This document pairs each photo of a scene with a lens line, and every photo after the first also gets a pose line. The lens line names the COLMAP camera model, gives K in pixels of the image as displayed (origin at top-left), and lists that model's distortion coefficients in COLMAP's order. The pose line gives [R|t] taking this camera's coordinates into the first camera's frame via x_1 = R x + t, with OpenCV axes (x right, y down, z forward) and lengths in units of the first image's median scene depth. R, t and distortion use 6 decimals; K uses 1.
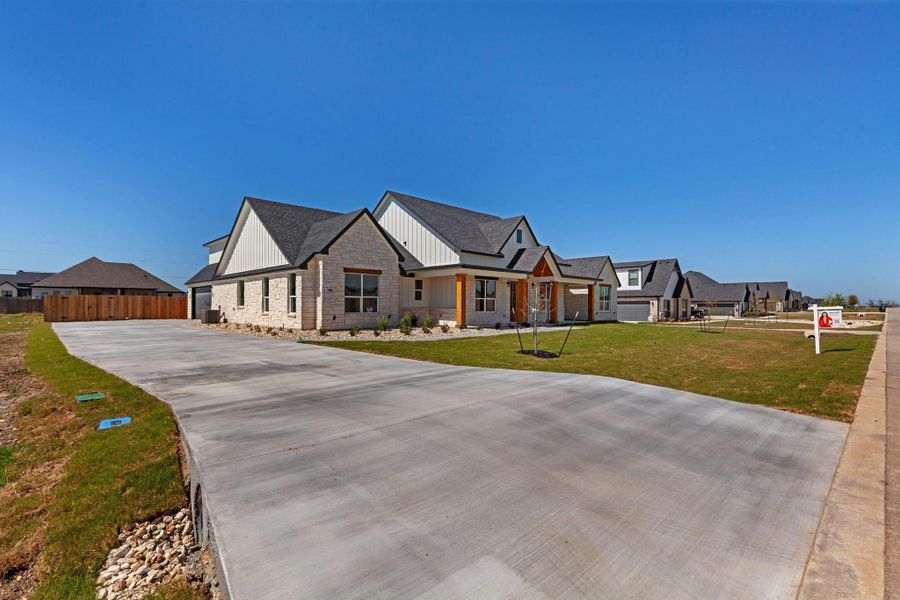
lens RADIAL K [[413.8, 0, 448.9], [0, 413.8, 309.5], [0, 0, 1]] dist [0.002701, -0.000038]
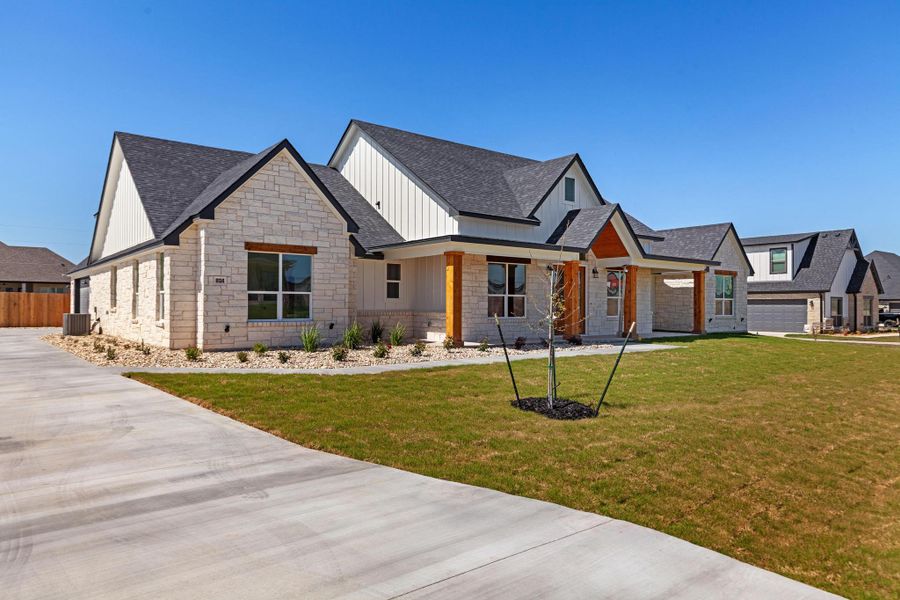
lens RADIAL K [[594.6, 0, 447.7], [0, 594.6, 306.0], [0, 0, 1]] dist [0.000407, 0.002198]
pose [[0.995441, 0.000055, -0.095377, 0.085592], [-0.000953, 0.999956, -0.009366, -0.003080], [0.095372, 0.009414, 0.995397, 0.158005]]
